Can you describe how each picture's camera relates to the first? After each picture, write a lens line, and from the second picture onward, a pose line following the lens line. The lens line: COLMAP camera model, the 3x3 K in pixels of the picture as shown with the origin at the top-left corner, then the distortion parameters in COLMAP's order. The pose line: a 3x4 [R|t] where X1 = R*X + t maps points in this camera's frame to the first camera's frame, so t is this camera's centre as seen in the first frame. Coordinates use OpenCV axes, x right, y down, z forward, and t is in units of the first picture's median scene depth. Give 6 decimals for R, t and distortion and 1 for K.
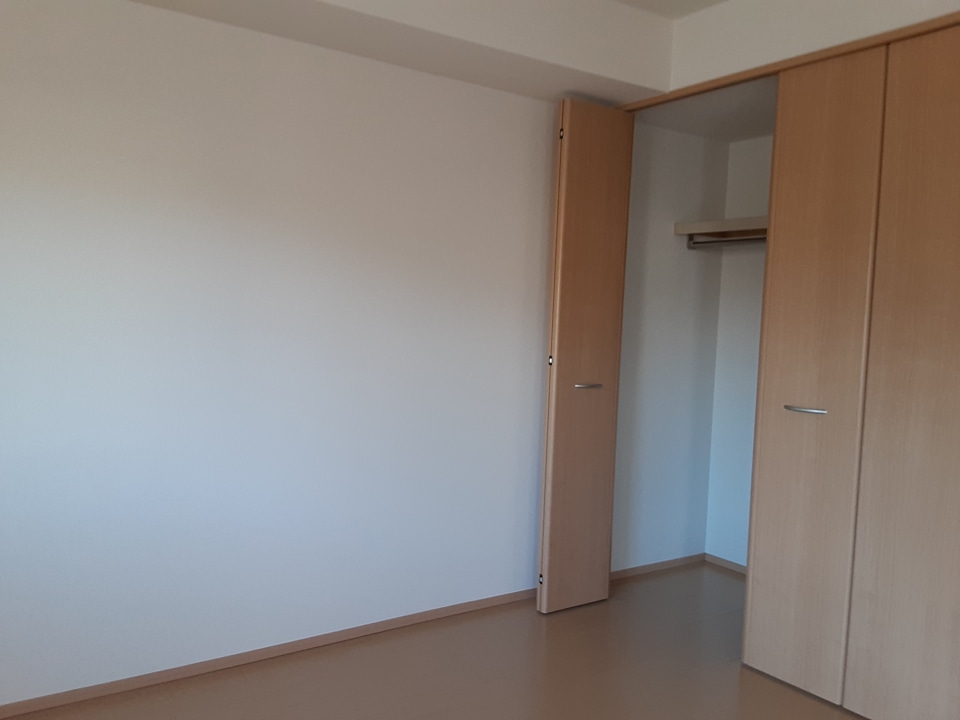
lens RADIAL K [[769.3, 0, 460.7], [0, 769.3, 357.5], [0, 0, 1]] dist [0.142641, -0.241379]
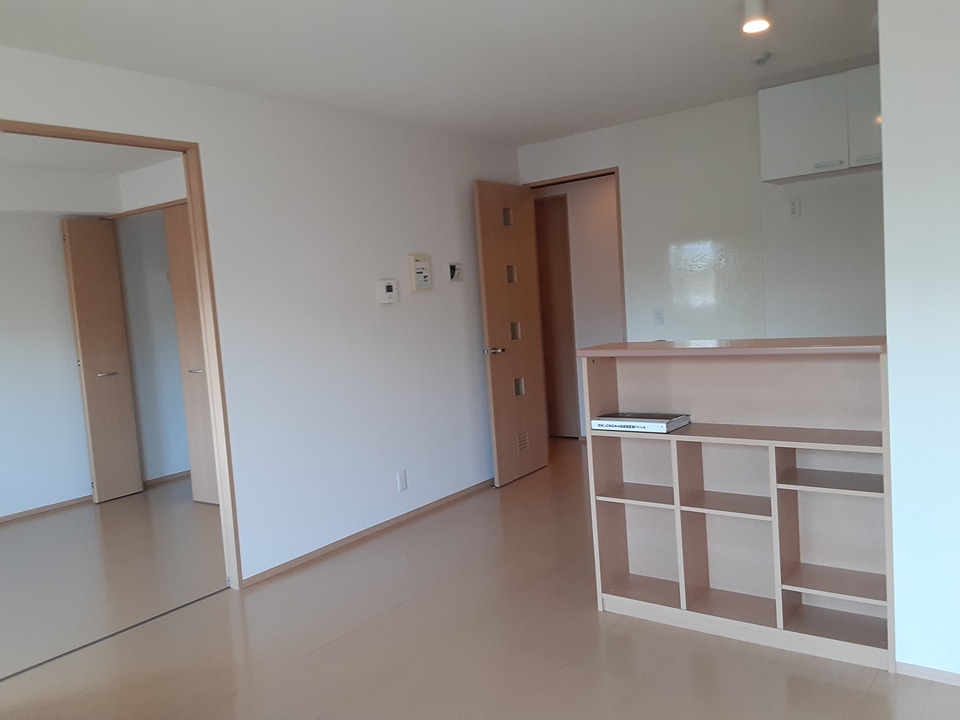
lens RADIAL K [[769.3, 0, 460.7], [0, 769.3, 357.5], [0, 0, 1]] dist [0.142641, -0.241379]
pose [[0.938886, -0.131669, 0.318052, 0.362801], [0.126408, 0.991280, 0.037222, 0.034127], [-0.320180, 0.005257, 0.947342, -0.983319]]
